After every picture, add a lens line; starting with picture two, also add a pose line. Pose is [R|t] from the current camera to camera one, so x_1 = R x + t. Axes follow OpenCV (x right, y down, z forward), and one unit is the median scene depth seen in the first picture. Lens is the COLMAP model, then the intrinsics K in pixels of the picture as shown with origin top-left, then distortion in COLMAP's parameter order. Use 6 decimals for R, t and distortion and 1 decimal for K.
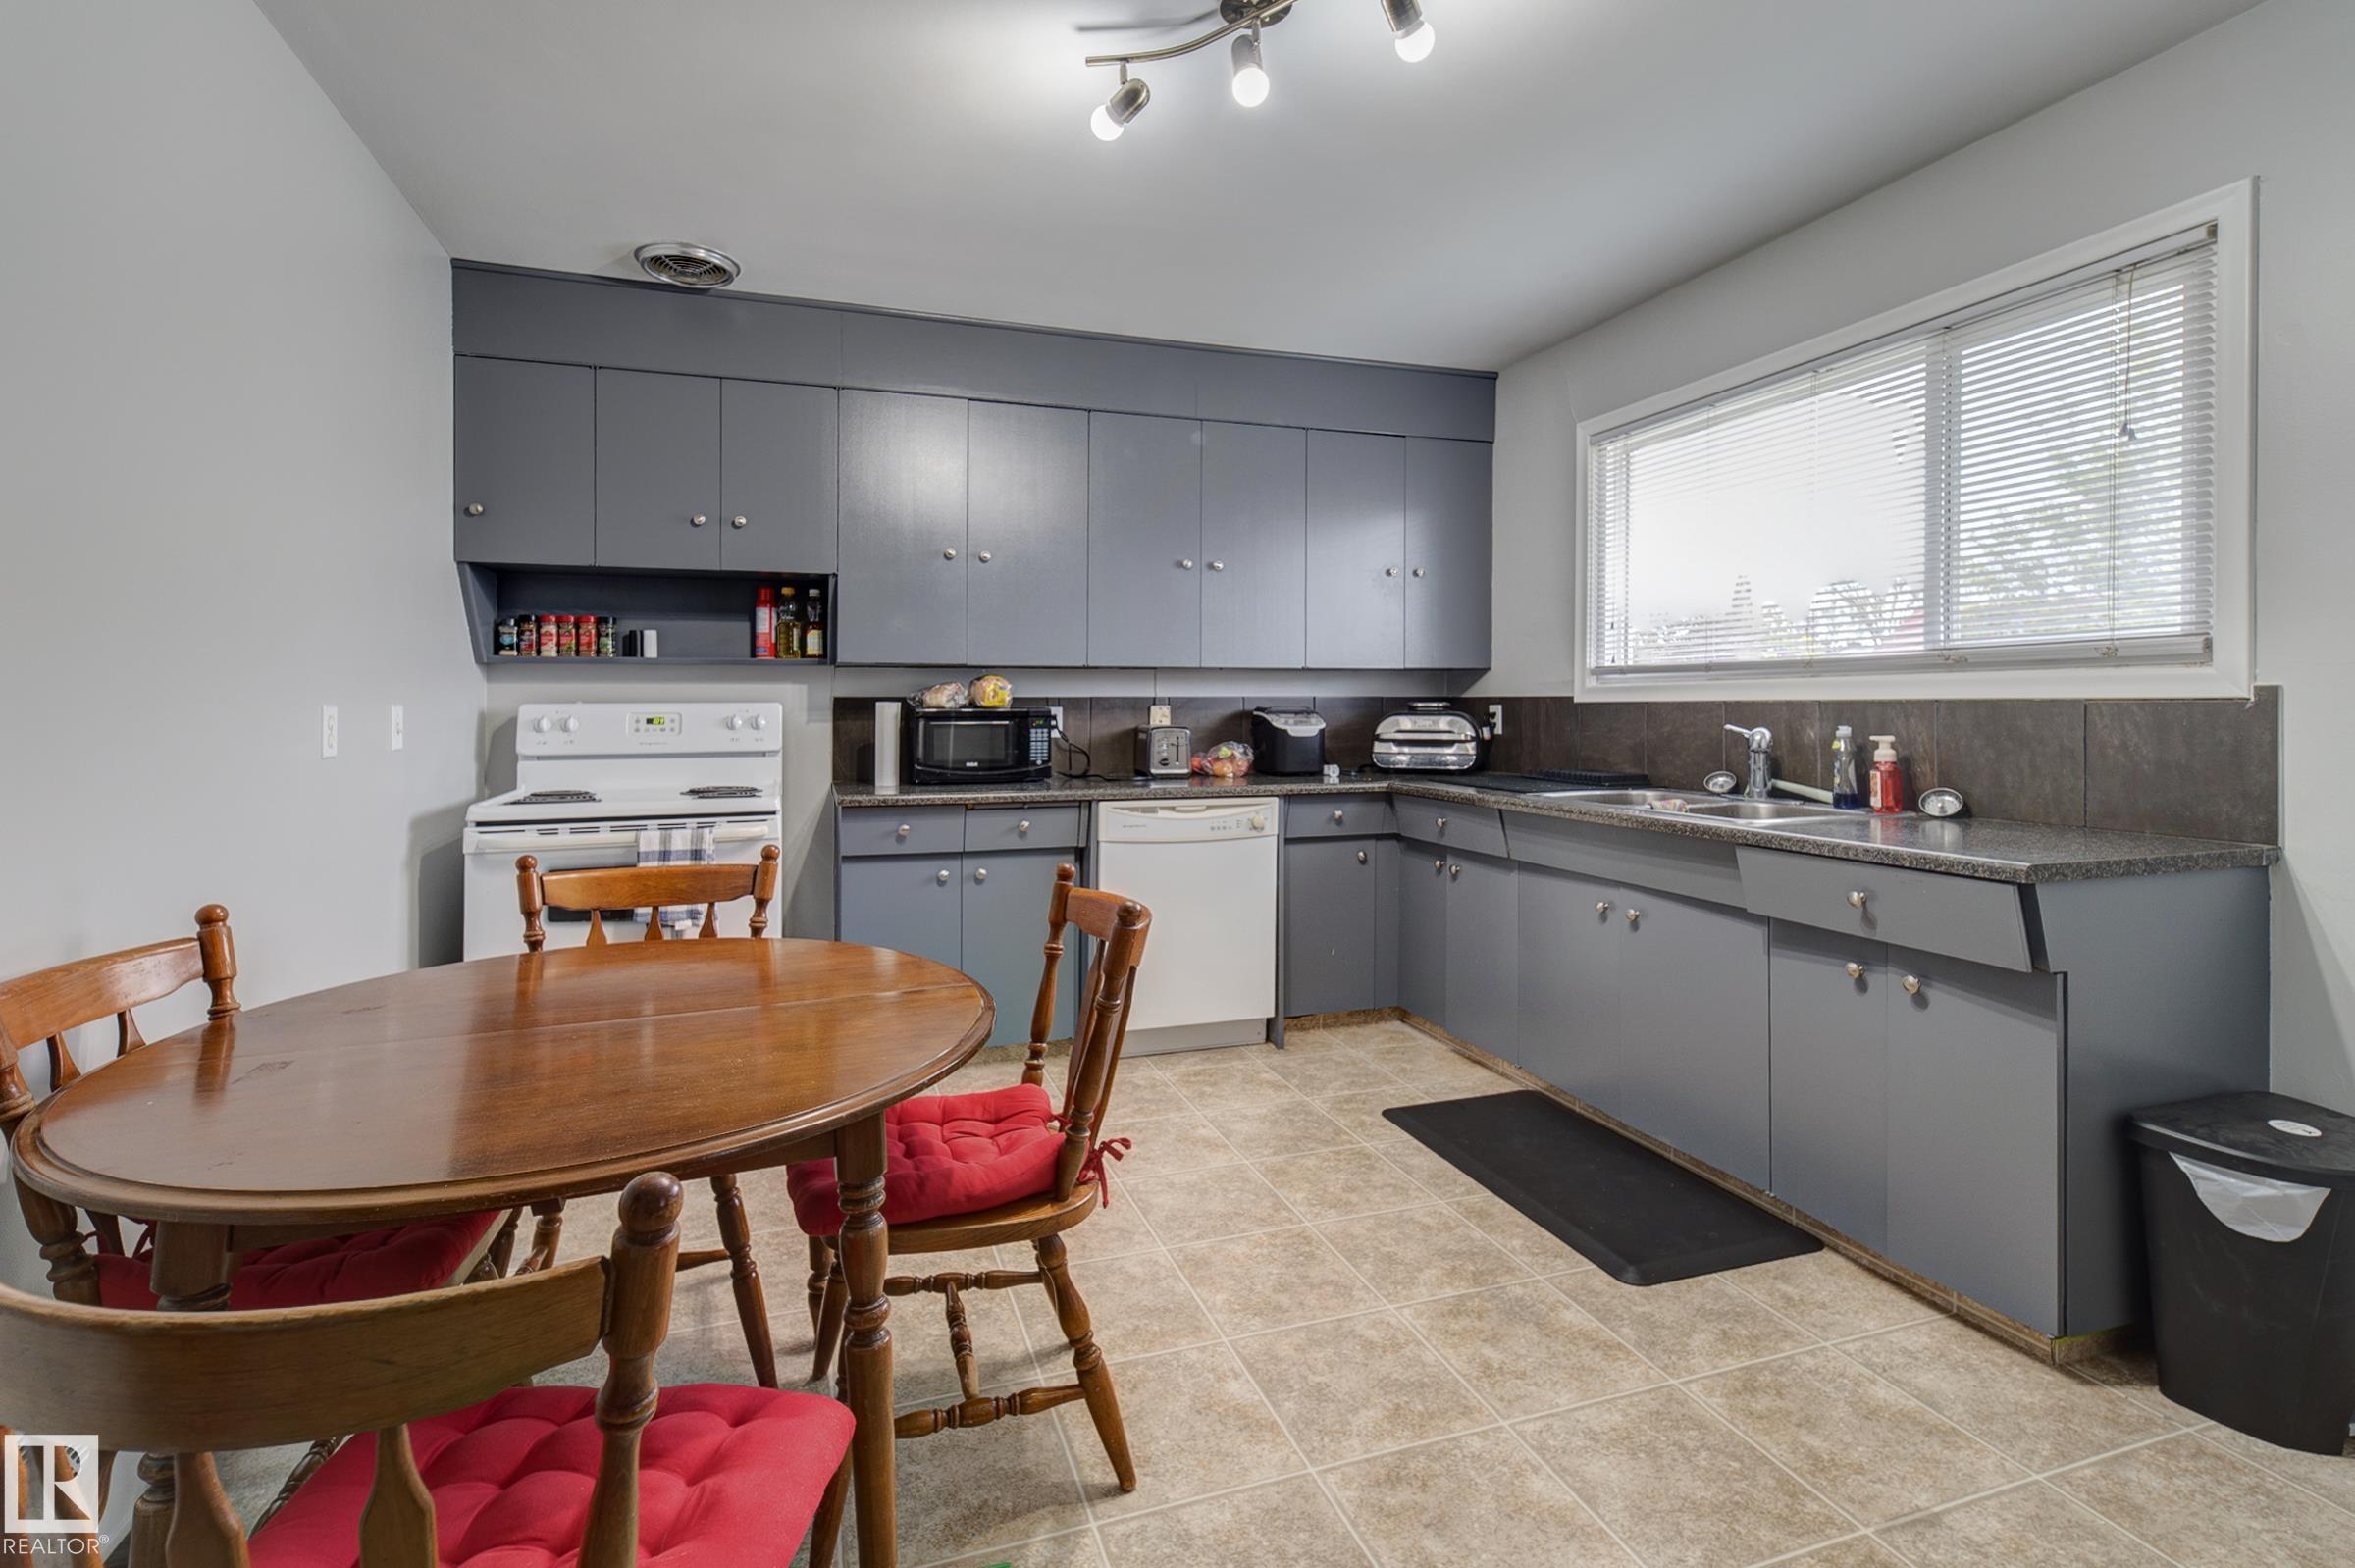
lens RADIAL K [[1066.5, 0, 1170.1], [0, 1066.5, 704.5], [0, 0, 1]] dist [0.000850, 0.000090]
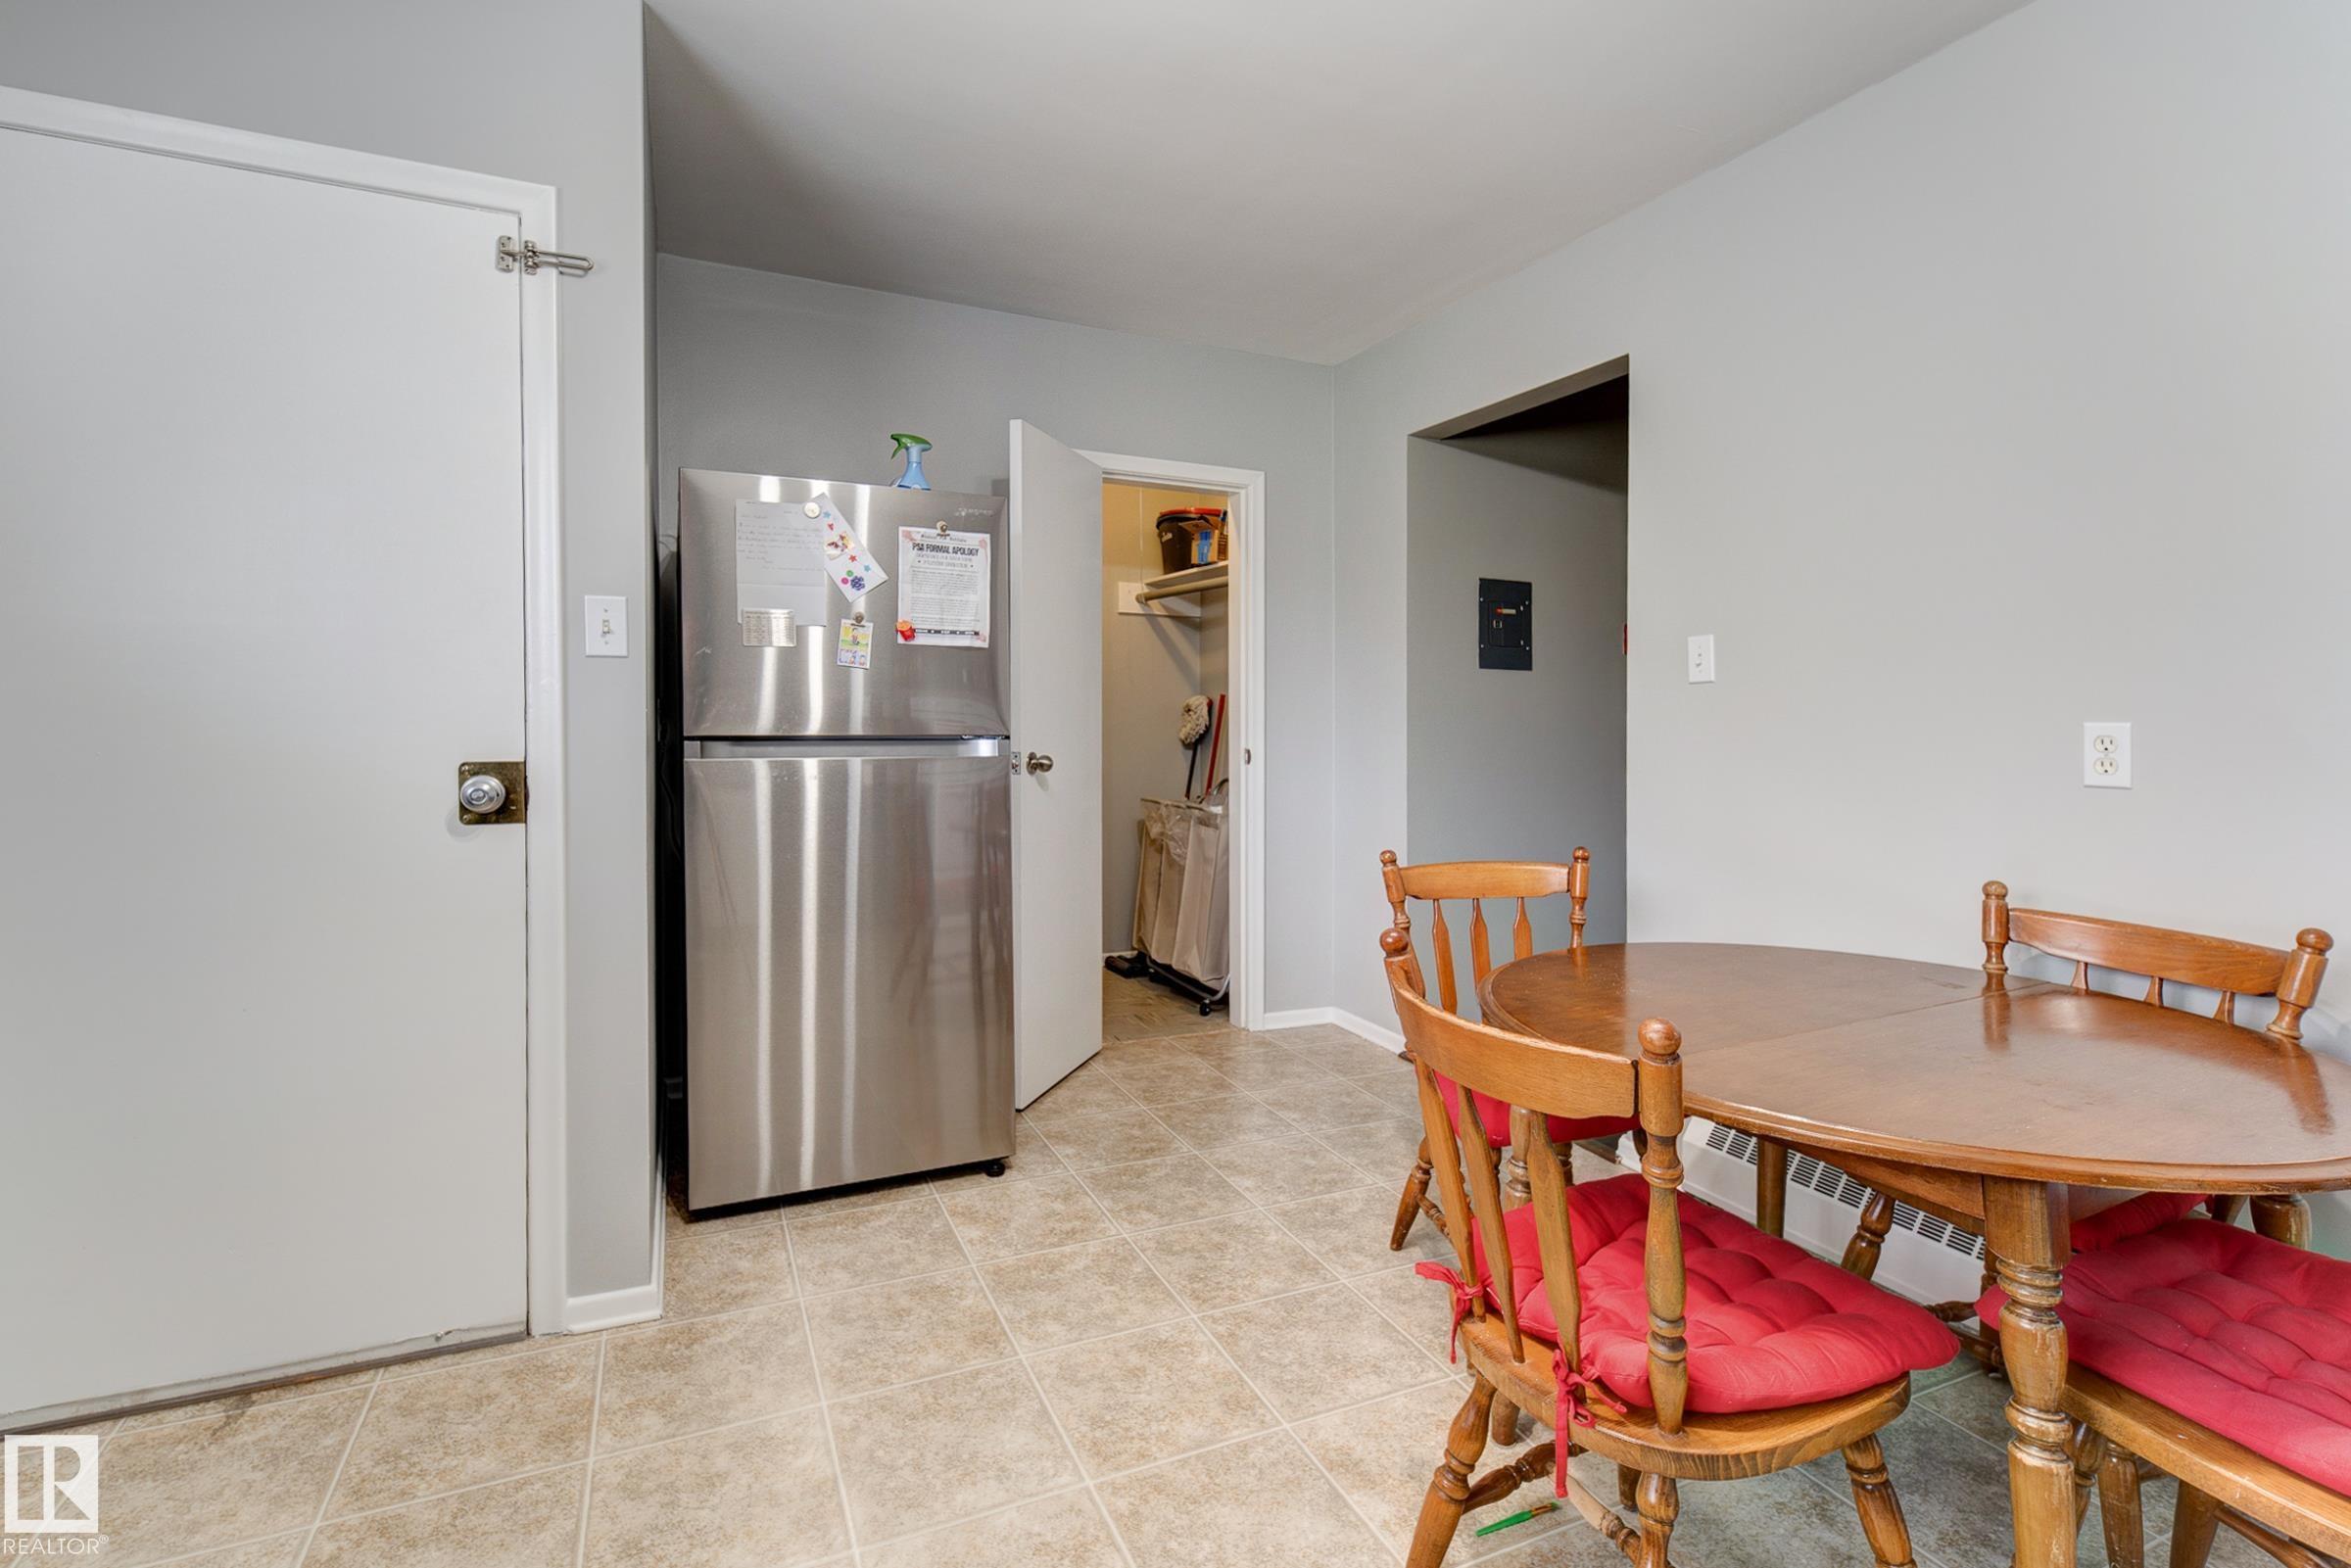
lens RADIAL K [[1064.6, 0, 1168.2], [0, 1064.6, 704.7], [0, 0, 1]] dist [0.000850, 0.000090]
pose [[-0.996118, 0.000424, -0.088030, 0.246510], [-0.000366, 0.999960, 0.008956, -0.018618], [0.088030, 0.008953, -0.996078, 2.022932]]
